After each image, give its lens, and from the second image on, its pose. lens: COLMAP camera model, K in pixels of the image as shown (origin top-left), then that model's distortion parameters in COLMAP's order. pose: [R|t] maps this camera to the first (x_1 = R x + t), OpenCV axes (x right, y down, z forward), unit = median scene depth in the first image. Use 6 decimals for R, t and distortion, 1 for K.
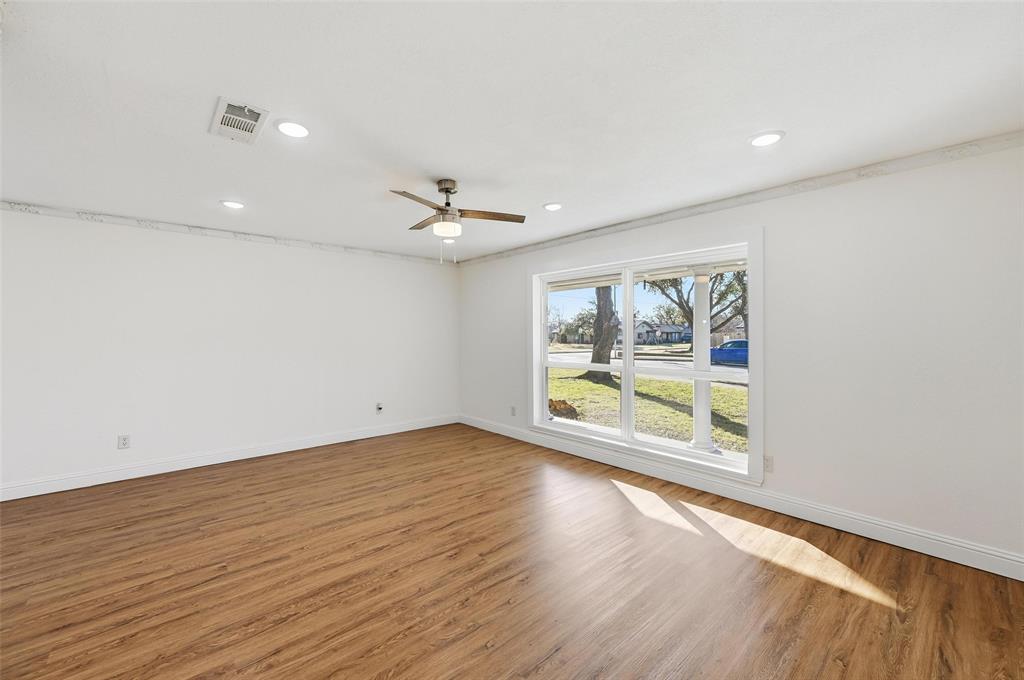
lens RADIAL K [[405.3, 0, 510.9], [0, 405.3, 337.1], [0, 0, 1]] dist [-0.001650, -0.000394]
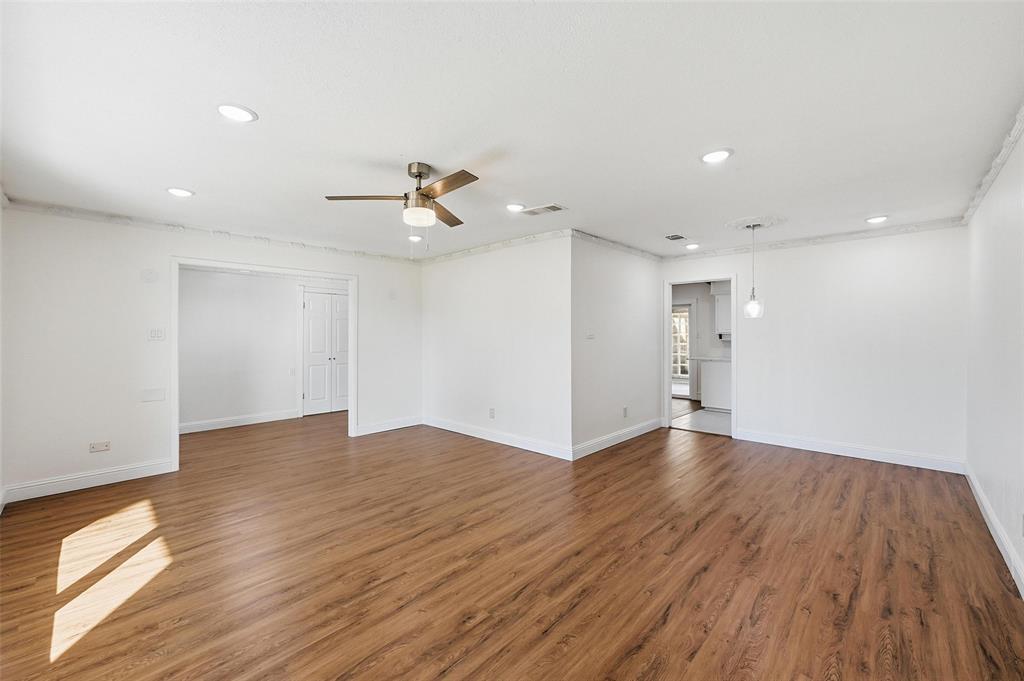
lens RADIAL K [[405.3, 0, 507.3], [0, 405.3, 337.8], [0, 0, 1]] dist [-0.001650, -0.000394]
pose [[-0.997142, 0.005108, -0.075383, -0.296090], [0.004371, 0.999941, 0.009939, -0.006390], [0.075430, 0.009581, -0.997105, 1.992841]]
